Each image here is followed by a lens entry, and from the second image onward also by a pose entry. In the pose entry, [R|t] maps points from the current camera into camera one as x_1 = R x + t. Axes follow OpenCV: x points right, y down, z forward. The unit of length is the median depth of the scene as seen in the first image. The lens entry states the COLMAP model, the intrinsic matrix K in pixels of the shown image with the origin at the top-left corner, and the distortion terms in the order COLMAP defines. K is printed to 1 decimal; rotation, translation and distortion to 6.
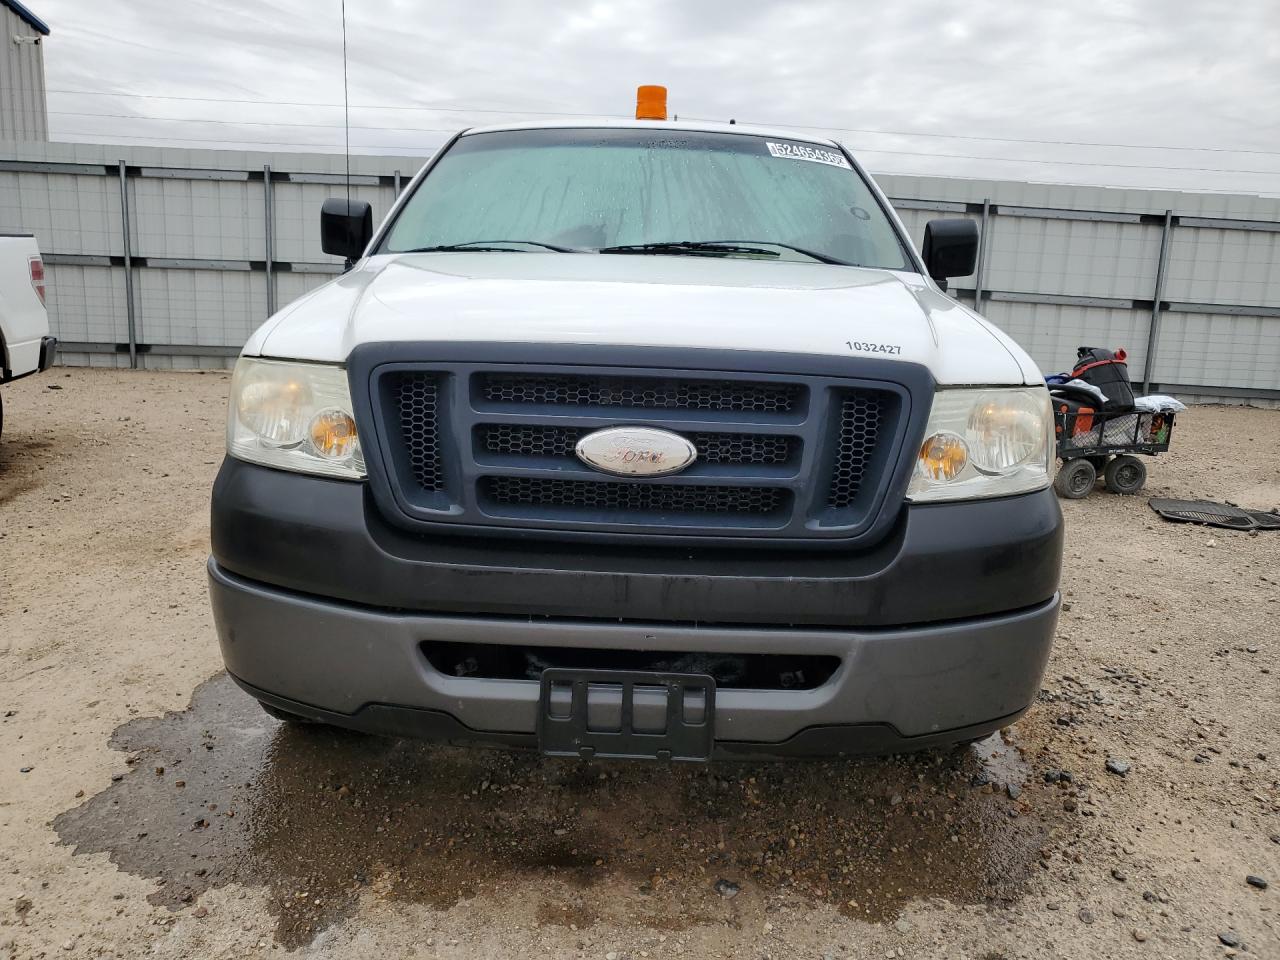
lens RADIAL K [[985.0, 0, 643.7], [0, 985.0, 478.7], [0, 0, 1]] dist [0.033364, -0.024358]
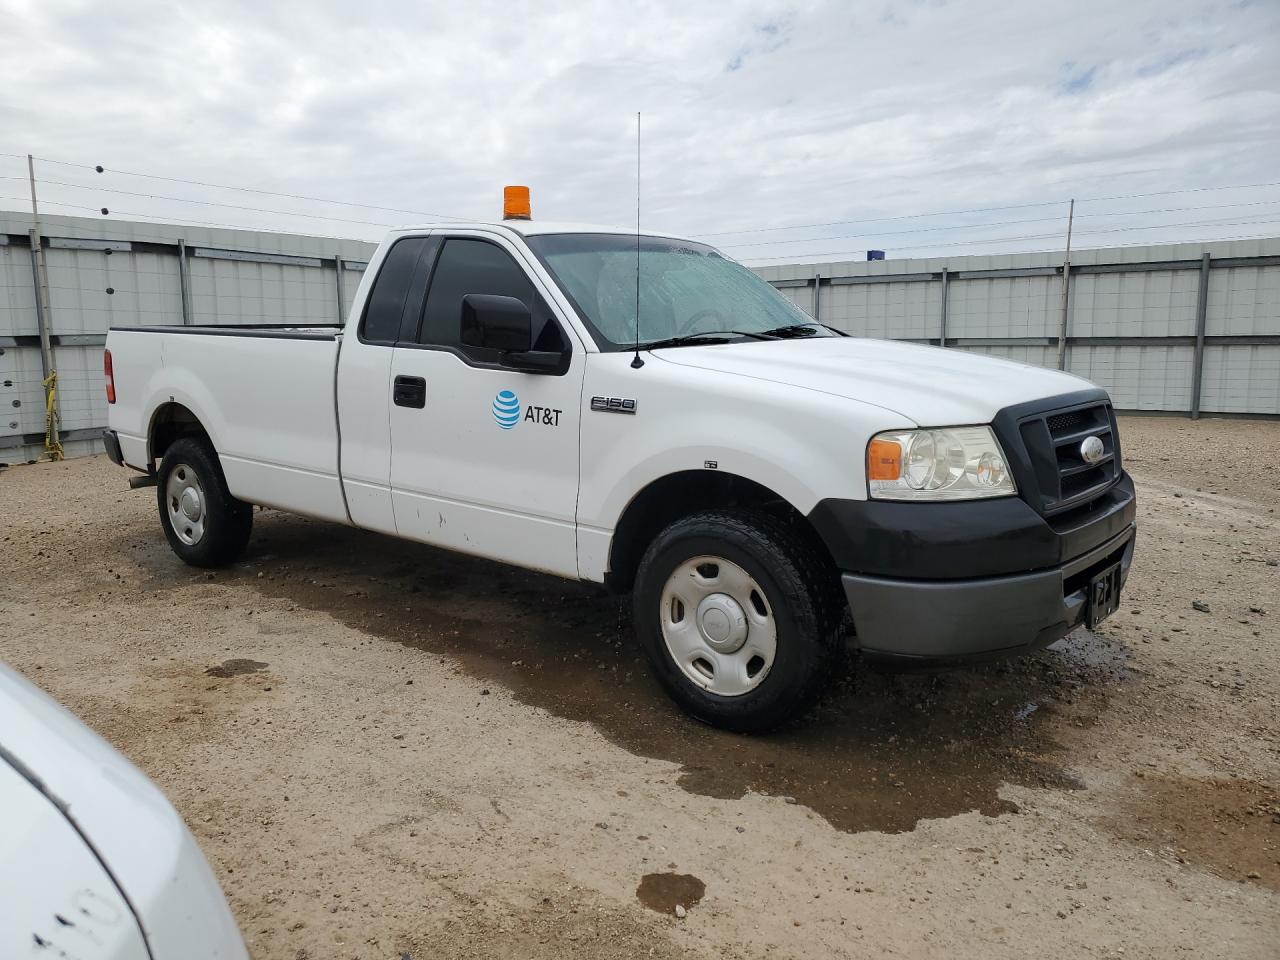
lens RADIAL K [[985.0, 0, 633.2], [0, 985.0, 477.9], [0, 0, 1]] dist [0.033364, -0.024358]
pose [[0.635919, -0.148809, 0.757273, -1.875587], [0.171868, 0.983900, 0.049017, -0.205911], [-0.752375, 0.098980, 0.651256, 0.417412]]
